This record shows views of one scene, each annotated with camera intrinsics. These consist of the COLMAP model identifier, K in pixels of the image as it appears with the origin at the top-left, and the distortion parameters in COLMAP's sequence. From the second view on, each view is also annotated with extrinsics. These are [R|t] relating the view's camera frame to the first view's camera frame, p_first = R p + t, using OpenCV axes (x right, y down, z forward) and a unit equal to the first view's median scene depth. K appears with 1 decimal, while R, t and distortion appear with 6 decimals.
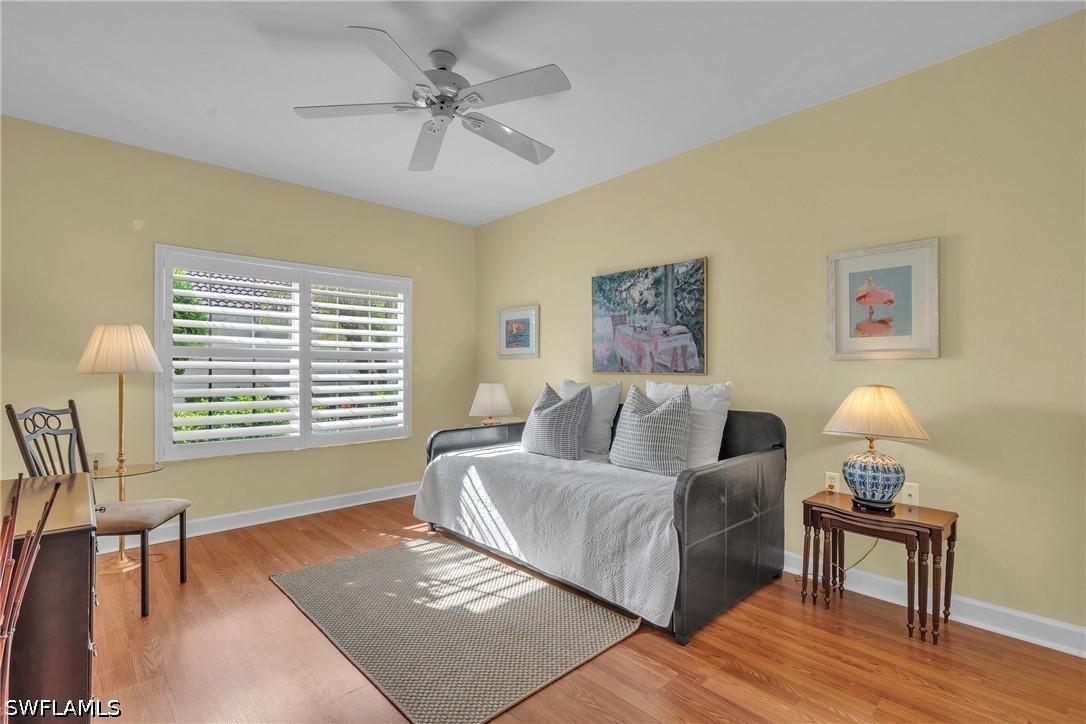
lens RADIAL K [[494.4, 0, 525.9], [0, 494.4, 371.3], [0, 0, 1]] dist [-0.000894, 0.000471]
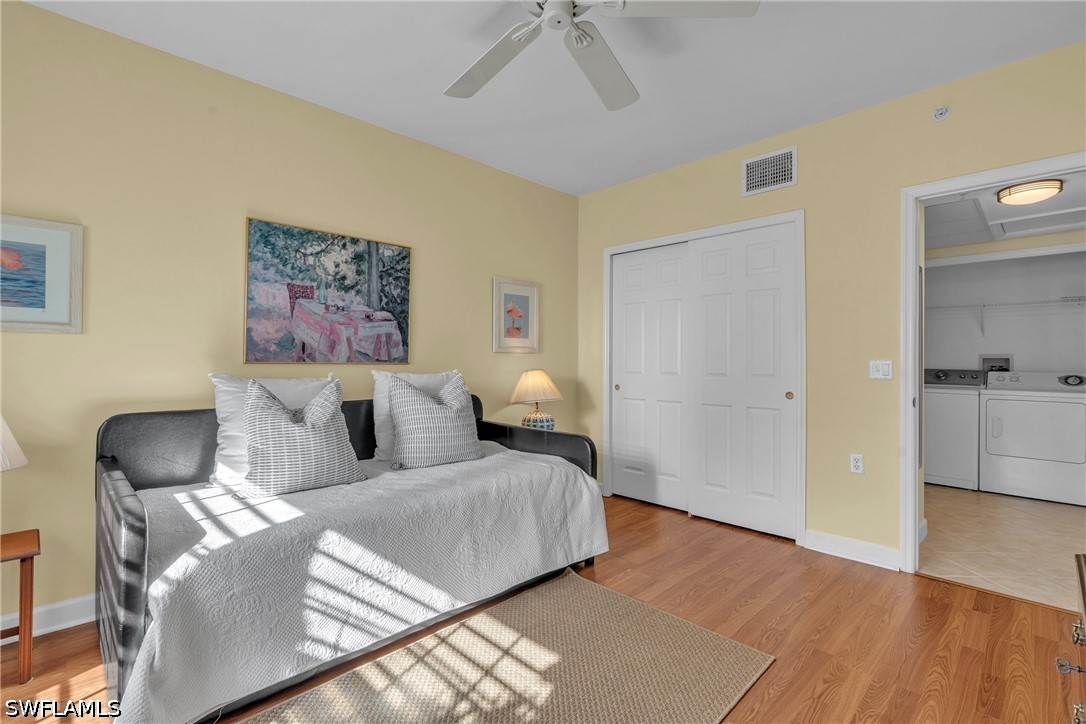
lens RADIAL K [[494.4, 0, 525.9], [0, 494.4, 371.3], [0, 0, 1]] dist [-0.000894, 0.000471]
pose [[-0.021443, -0.020810, 0.999553, -0.636543], [0.001597, 0.999781, 0.020849, 0.001320], [-0.999769, 0.002043, -0.021405, 0.758726]]
